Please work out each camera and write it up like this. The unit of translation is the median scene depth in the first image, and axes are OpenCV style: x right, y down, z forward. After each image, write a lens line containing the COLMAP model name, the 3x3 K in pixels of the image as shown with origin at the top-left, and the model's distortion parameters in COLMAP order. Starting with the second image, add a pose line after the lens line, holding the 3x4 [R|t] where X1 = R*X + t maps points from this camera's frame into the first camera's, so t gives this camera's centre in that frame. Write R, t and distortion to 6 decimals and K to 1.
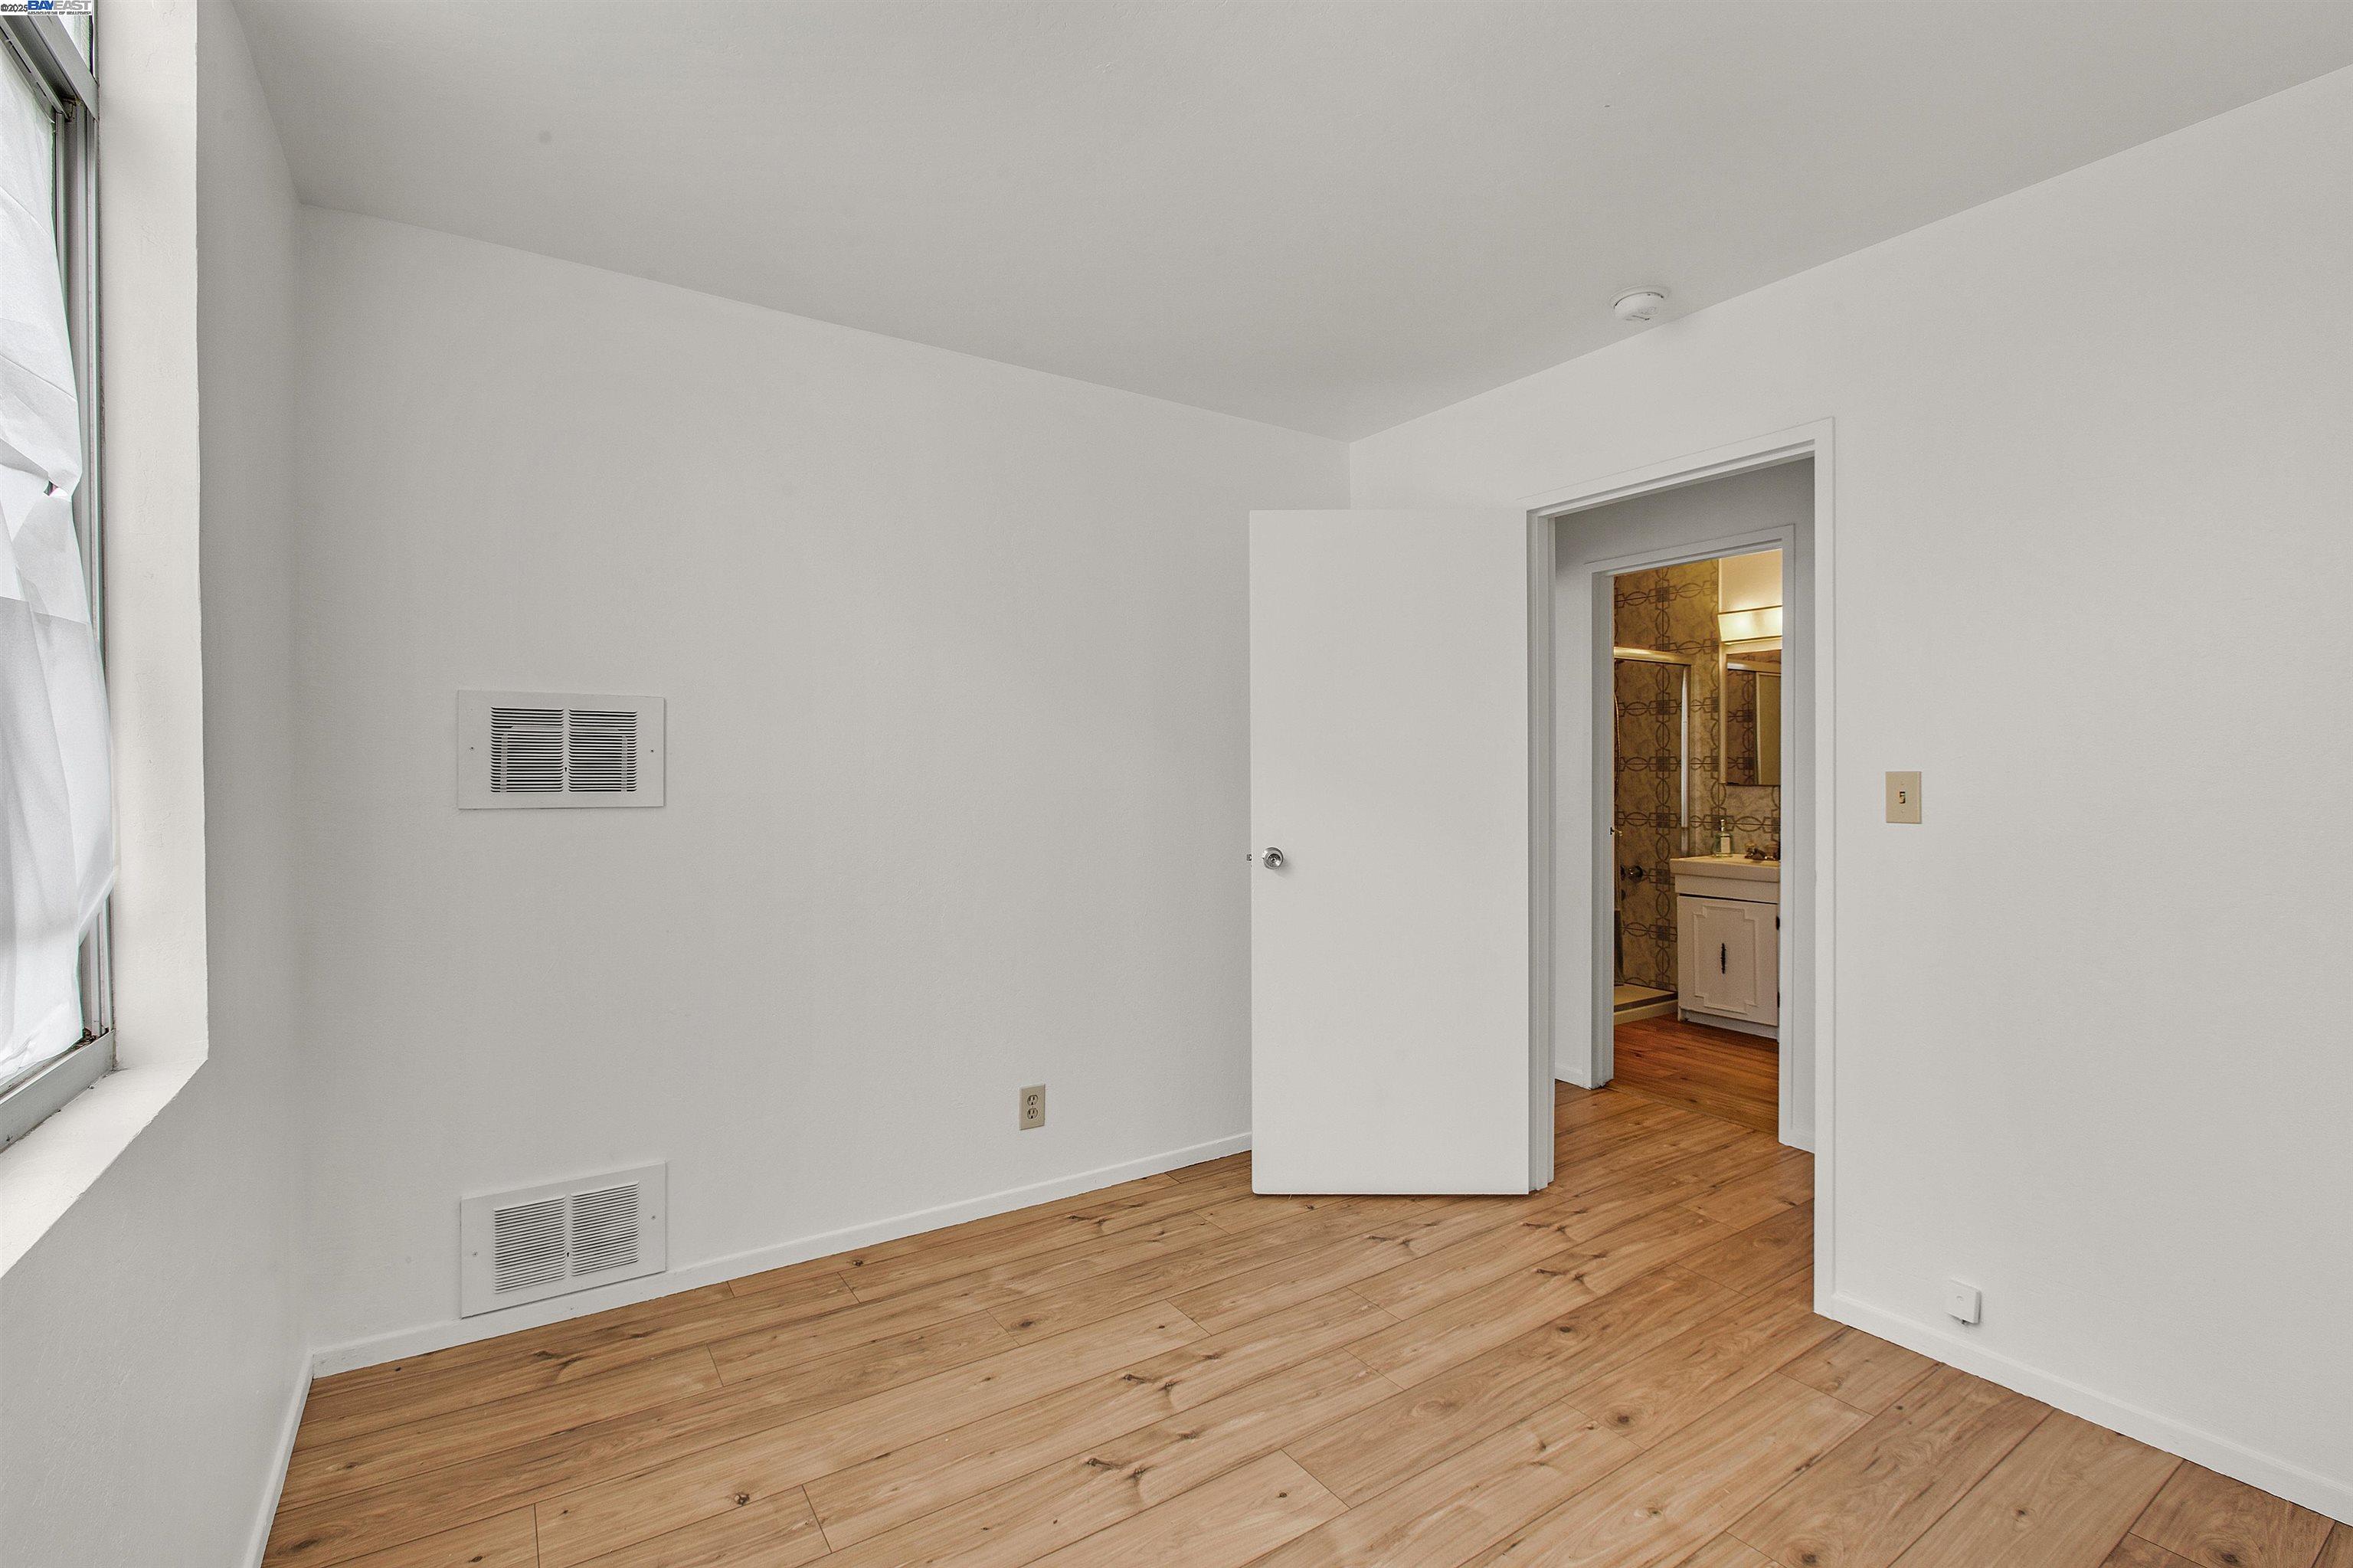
lens RADIAL K [[1040.0, 0, 1163.5], [0, 1040.0, 785.0], [0, 0, 1]] dist [-0.009797, 0.000634]
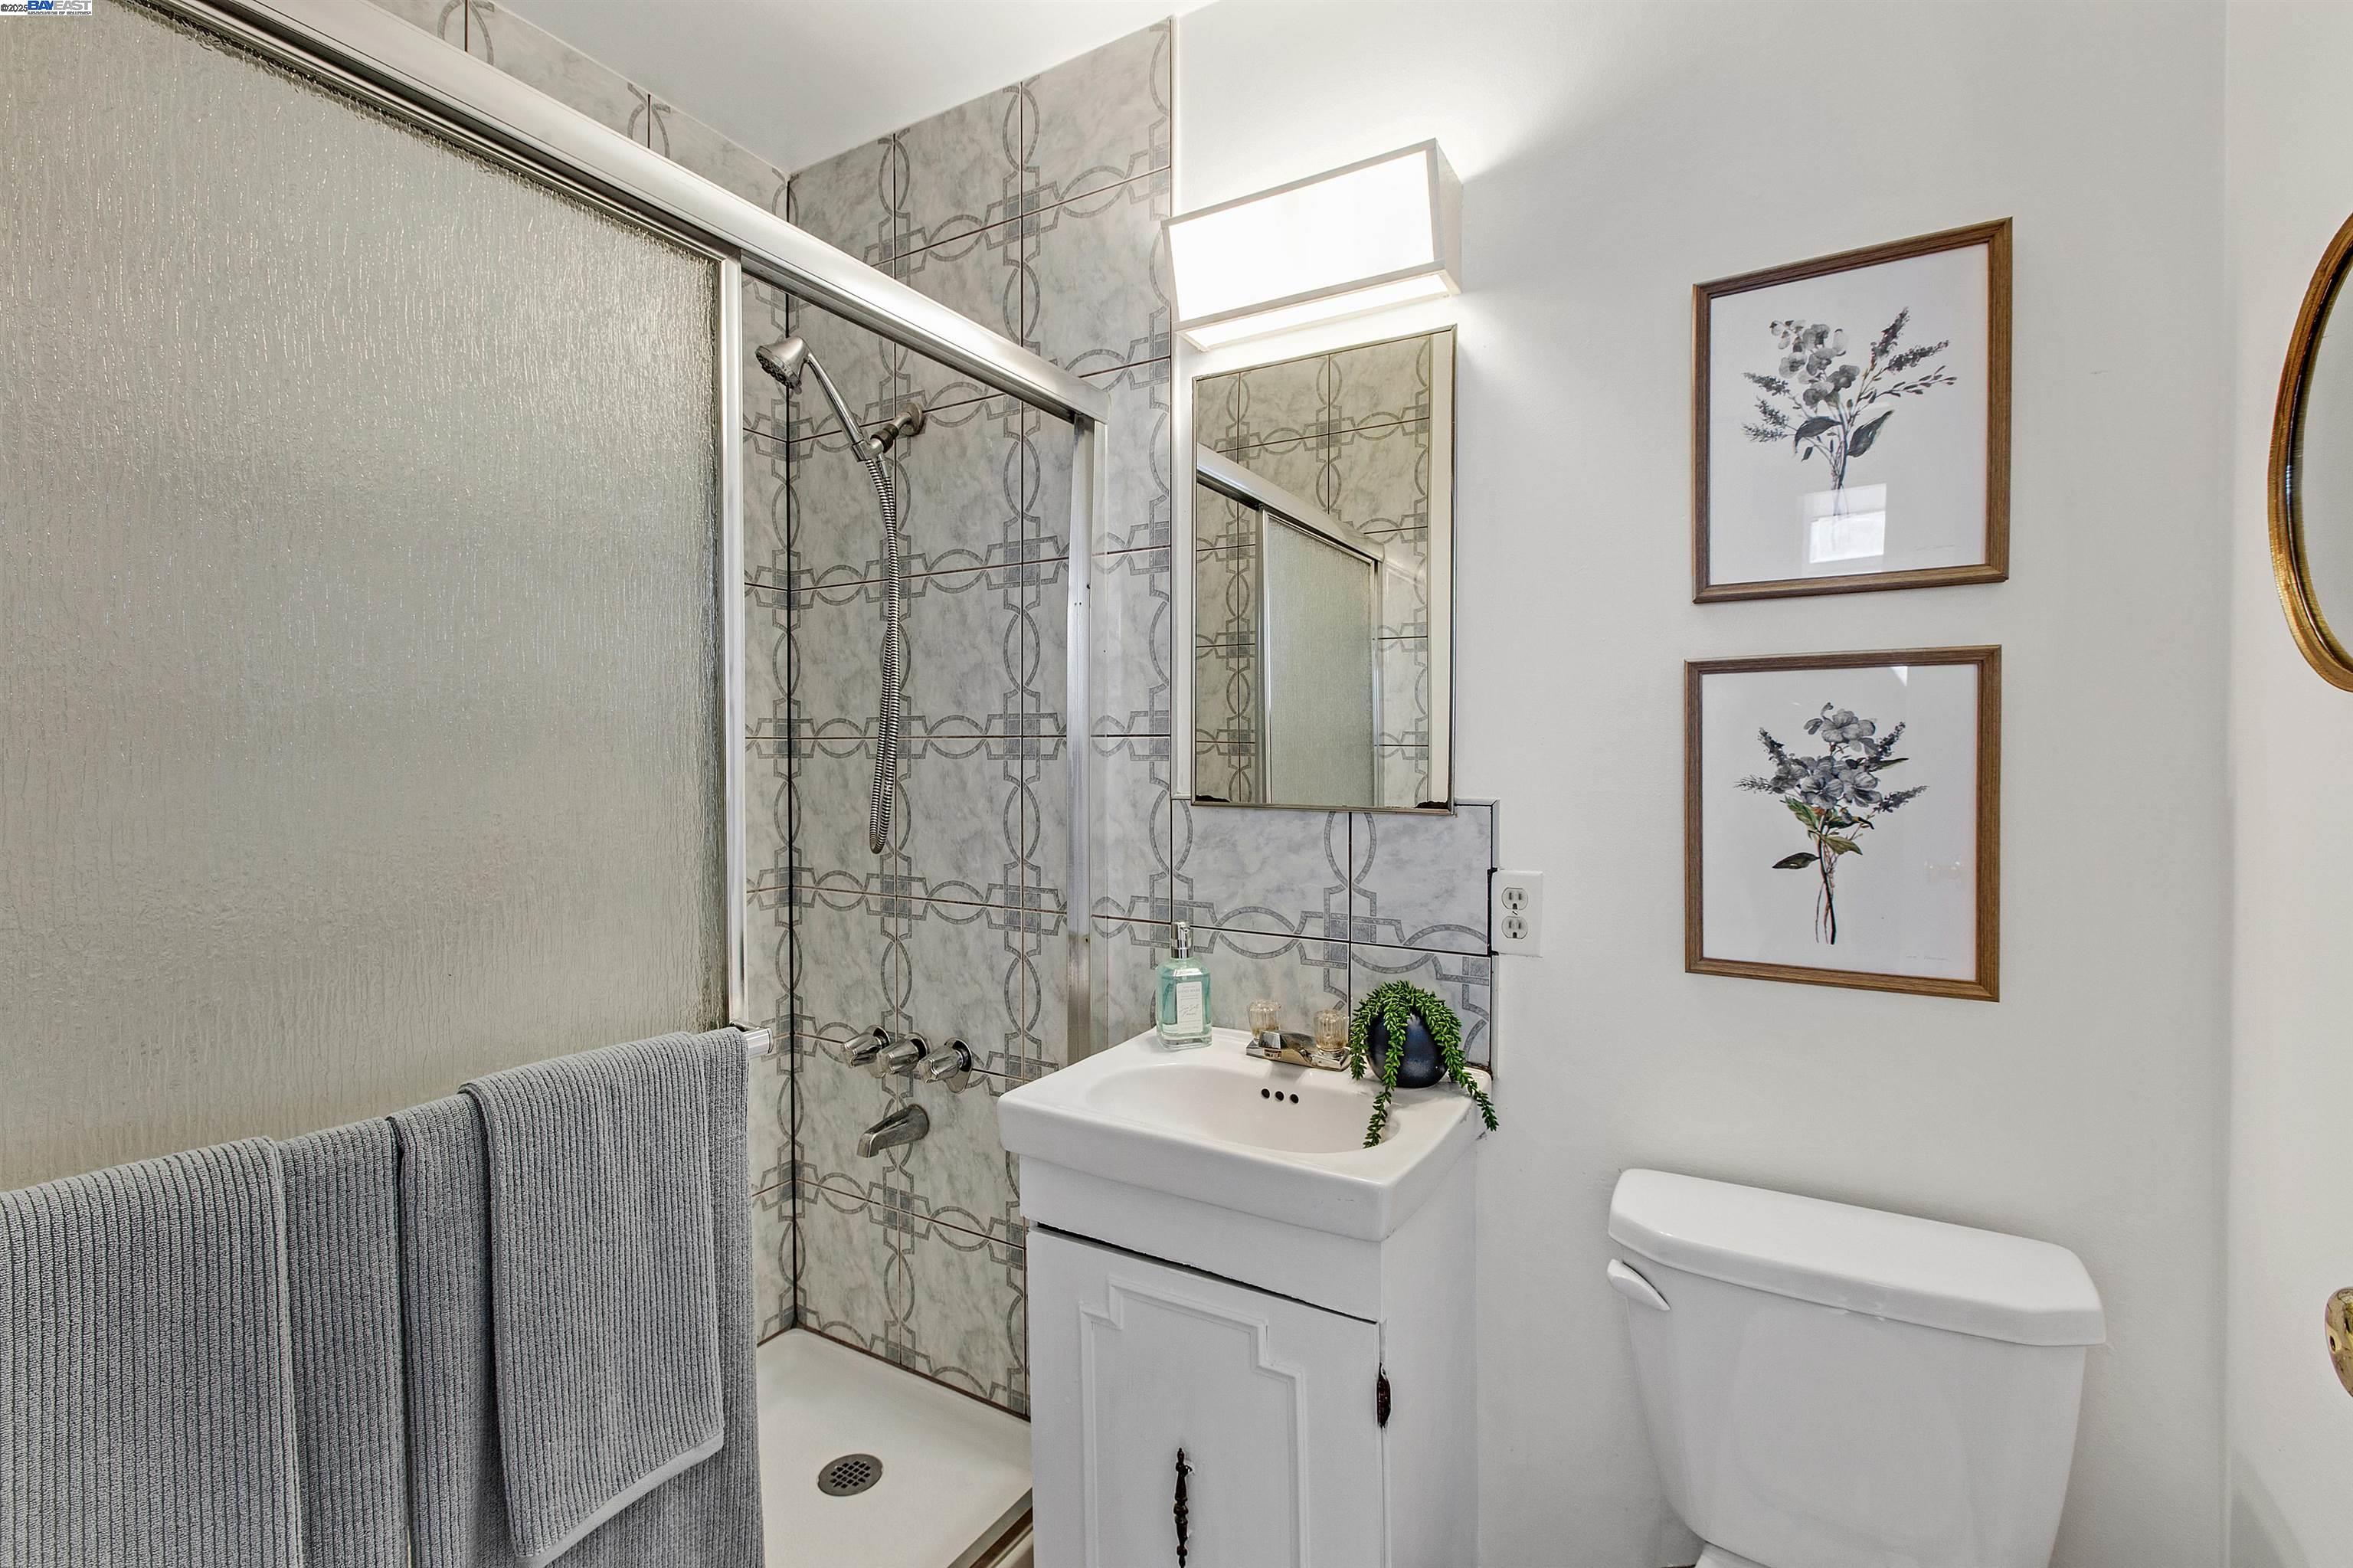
lens RADIAL K [[1040.0, 0, 1173.7], [0, 1040.0, 790.3], [0, 0, 1]] dist [-0.009797, 0.000634]
pose [[0.888175, -0.004507, 0.459483, 0.386398], [-0.000387, 0.999944, 0.010557, -0.007172], [-0.459505, -0.009554, 0.888124, 0.711152]]
